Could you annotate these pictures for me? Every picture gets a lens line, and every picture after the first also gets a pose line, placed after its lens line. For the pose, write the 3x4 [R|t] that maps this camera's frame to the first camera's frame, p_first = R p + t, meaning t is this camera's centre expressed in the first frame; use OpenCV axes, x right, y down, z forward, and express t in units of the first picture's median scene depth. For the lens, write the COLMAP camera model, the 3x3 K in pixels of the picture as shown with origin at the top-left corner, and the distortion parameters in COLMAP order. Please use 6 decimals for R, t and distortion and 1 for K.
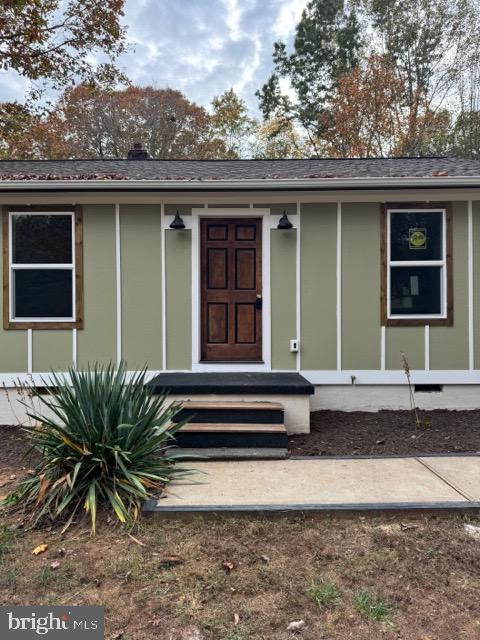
lens RADIAL K [[551.0, 0, 235.0], [0, 551.0, 299.6], [0, 0, 1]] dist [0.067991, -0.001656]
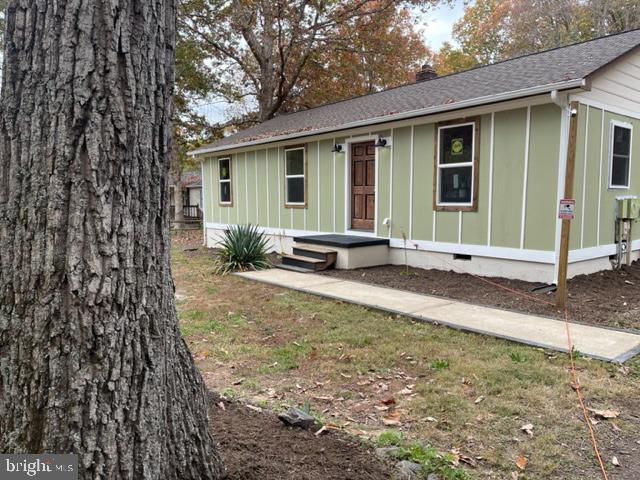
lens RADIAL K [[487.7, 0, 322.0], [0, 487.7, 239.5], [0, 0, 1]] dist [-0.007075, 0.000988]
pose [[0.618744, 0.068938, -0.782562, 1.070429], [0.015977, 0.994832, 0.100270, -0.008830], [0.785430, -0.074544, 0.614445, -0.000909]]
